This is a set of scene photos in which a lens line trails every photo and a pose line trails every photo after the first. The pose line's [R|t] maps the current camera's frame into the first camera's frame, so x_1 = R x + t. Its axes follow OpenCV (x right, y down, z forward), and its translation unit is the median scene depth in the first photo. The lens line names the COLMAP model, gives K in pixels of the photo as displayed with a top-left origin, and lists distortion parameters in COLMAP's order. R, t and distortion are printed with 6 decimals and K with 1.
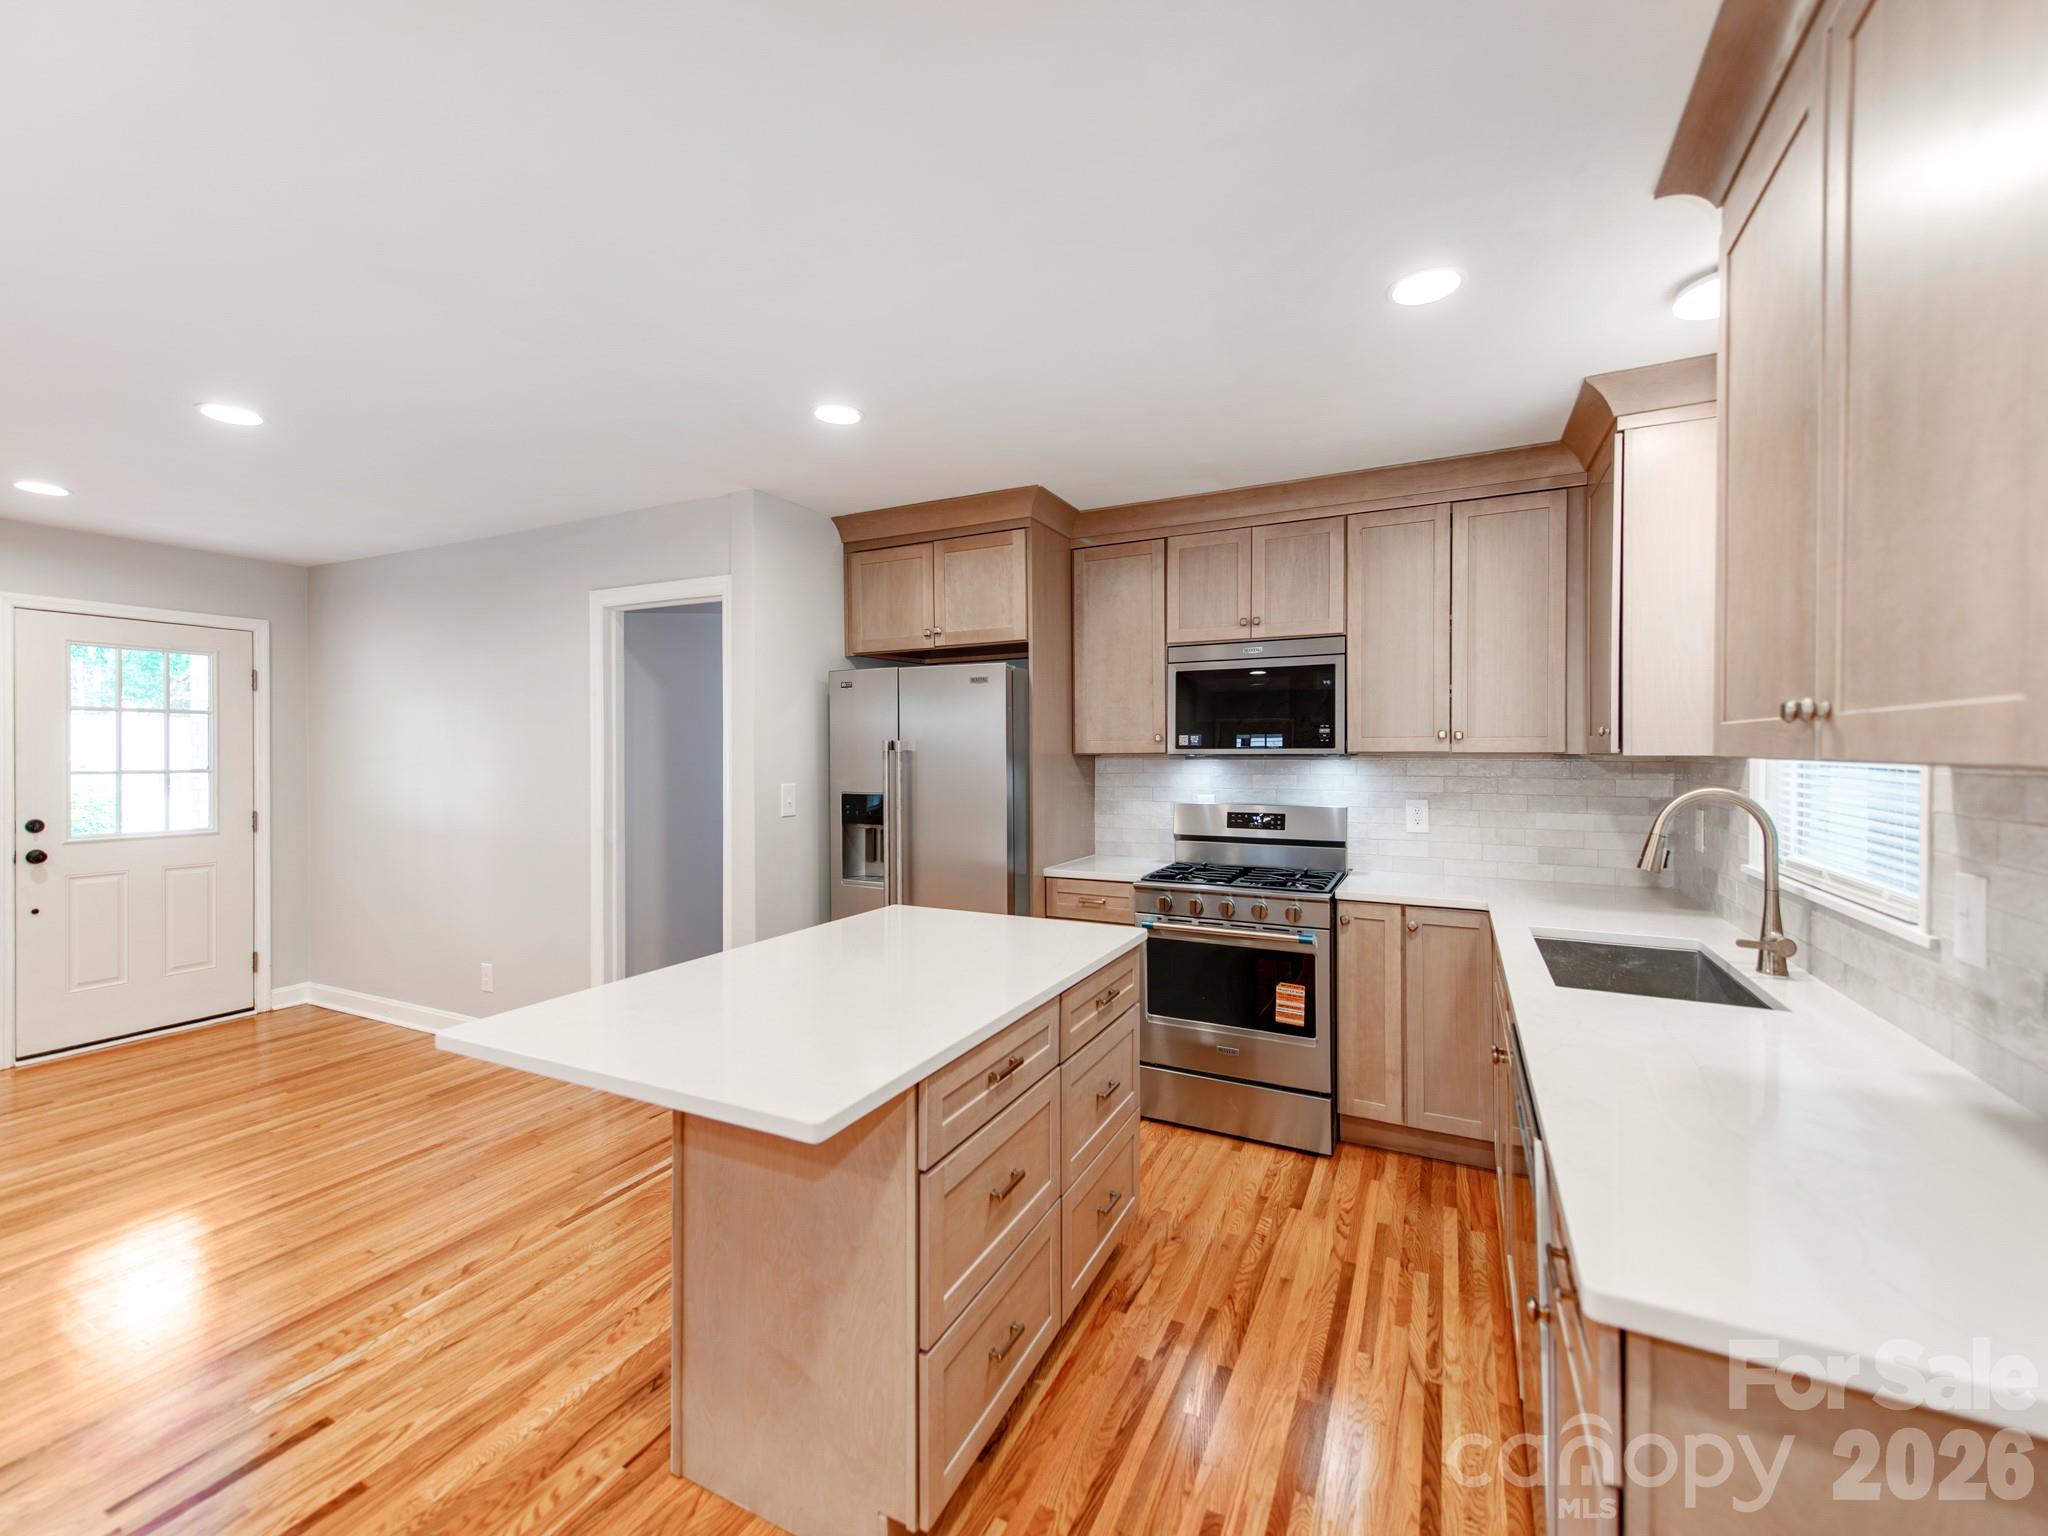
lens RADIAL K [[879.9, 0, 1012.1], [0, 879.9, 744.8], [0, 0, 1]] dist [0.015528, -0.000205]
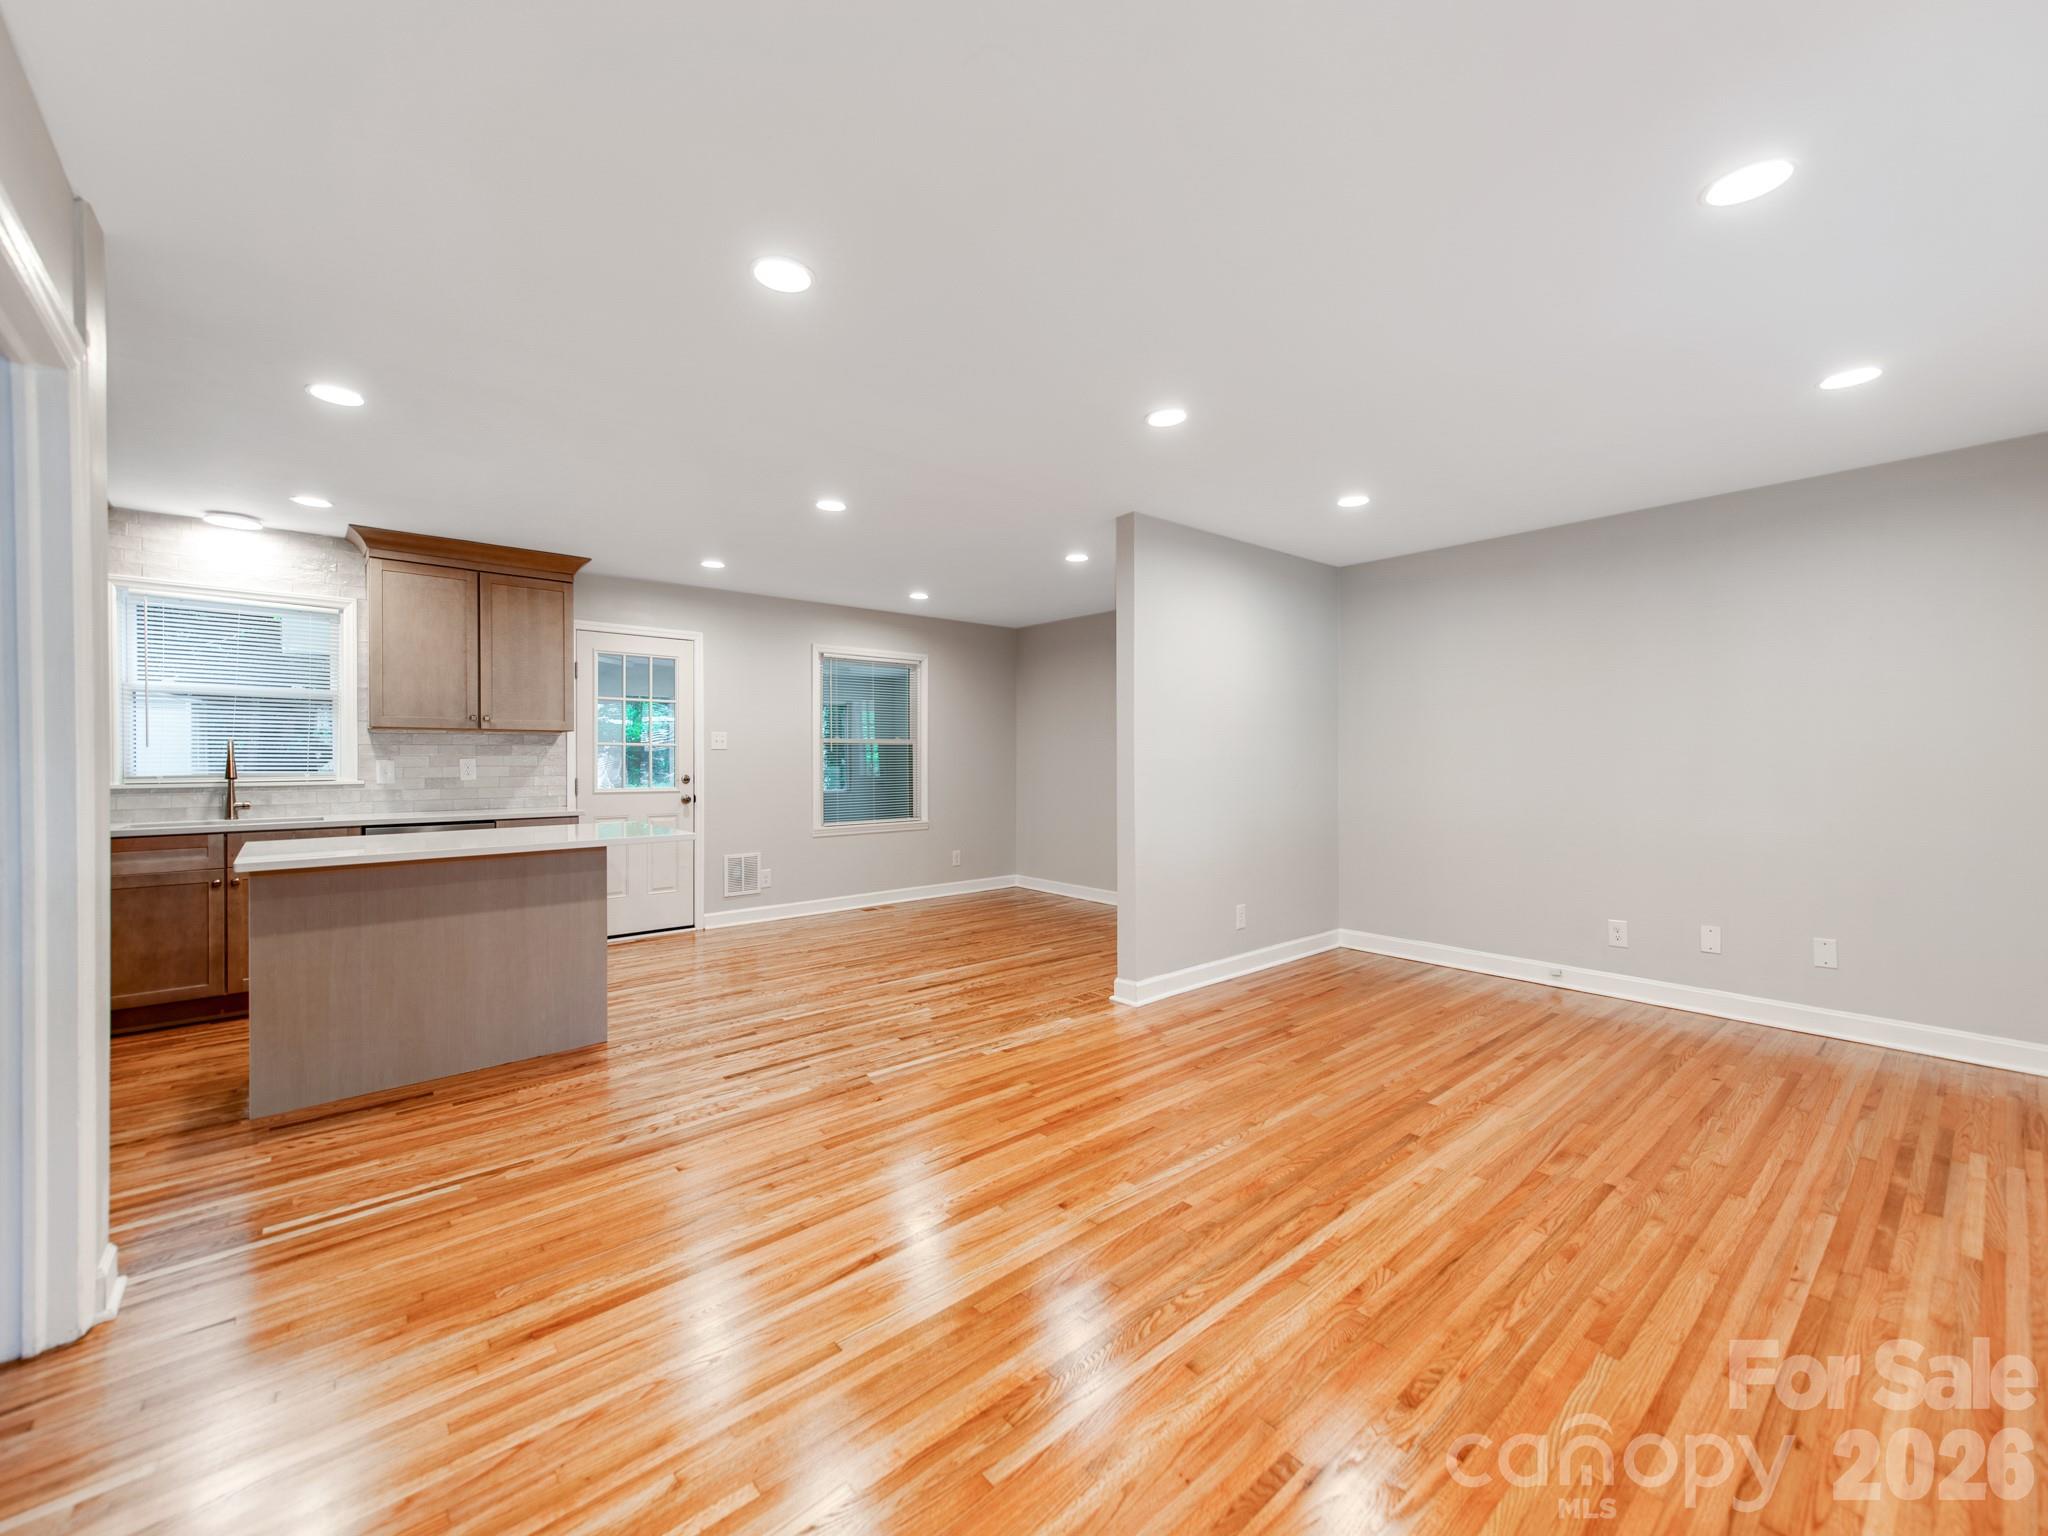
lens RADIAL K [[854.0, 0, 990.9], [0, 854.0, 754.0], [0, 0, 1]] dist [0.019586, -0.000476]
pose [[-0.915749, 0.002669, 0.401742, -1.019897], [-0.001345, 0.999952, -0.009711, 0.056987], [-0.401749, -0.009433, -0.915701, 1.241107]]
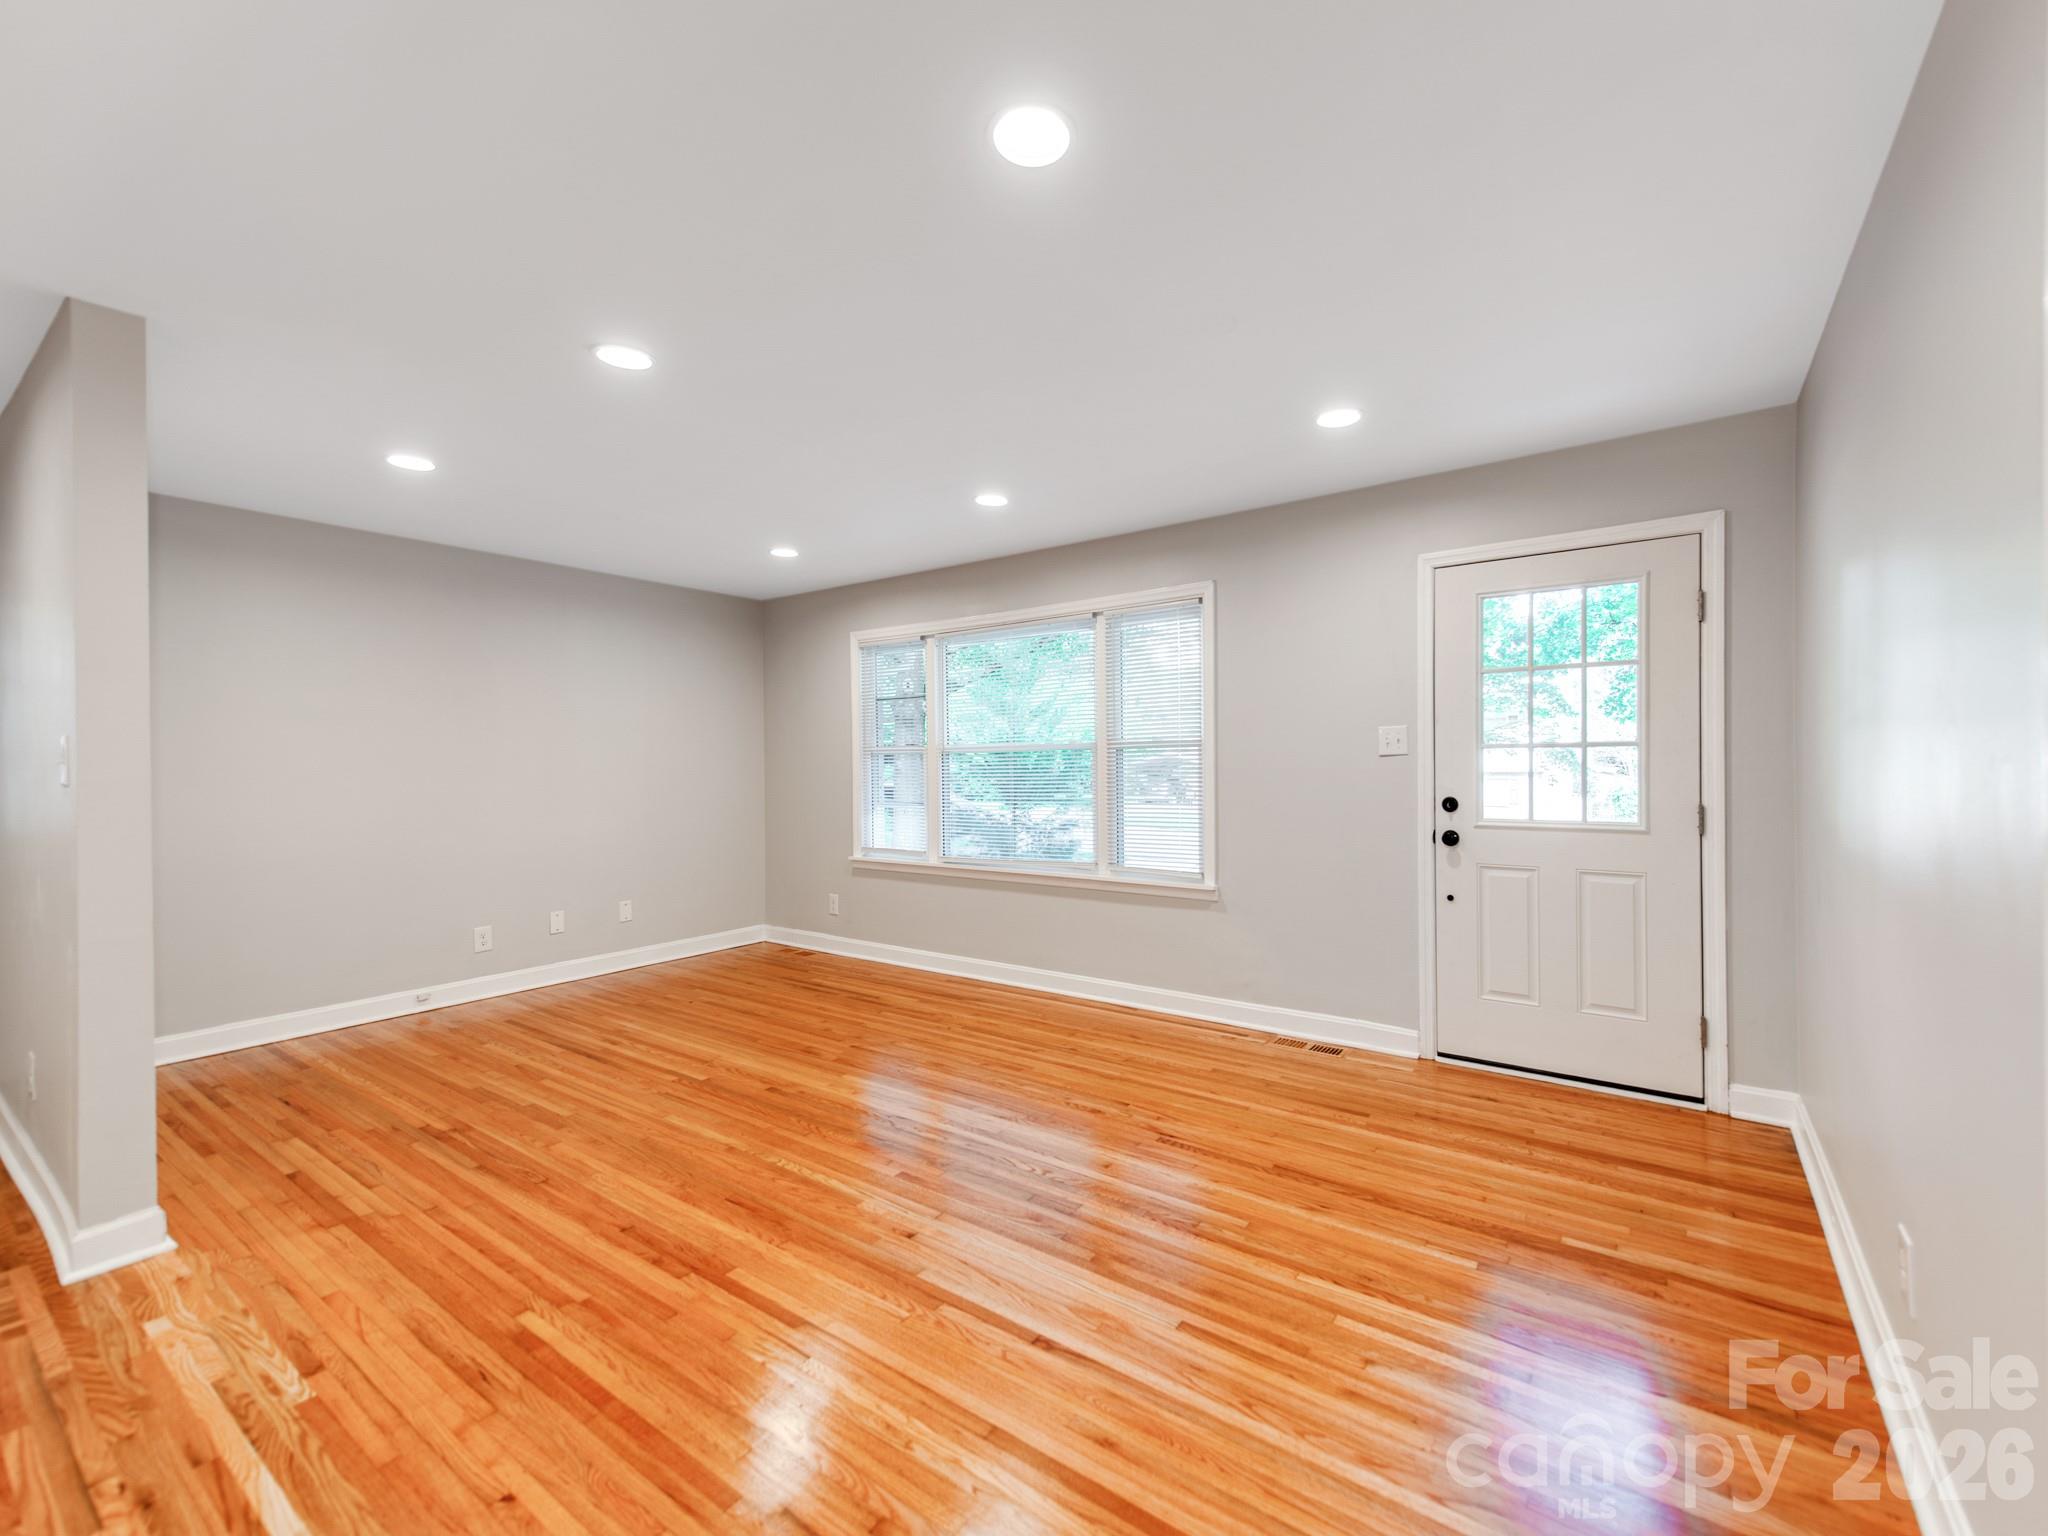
lens RADIAL K [[830.1, 0, 1073.8], [0, 830.1, 770.0], [0, 0, 1]] dist [0.018172, -0.000263]
pose [[-0.136979, 0.006352, -0.990554, -0.224790], [0.015538, 0.999870, 0.004263, 0.052246], [0.990452, -0.014807, -0.137060, 0.828547]]
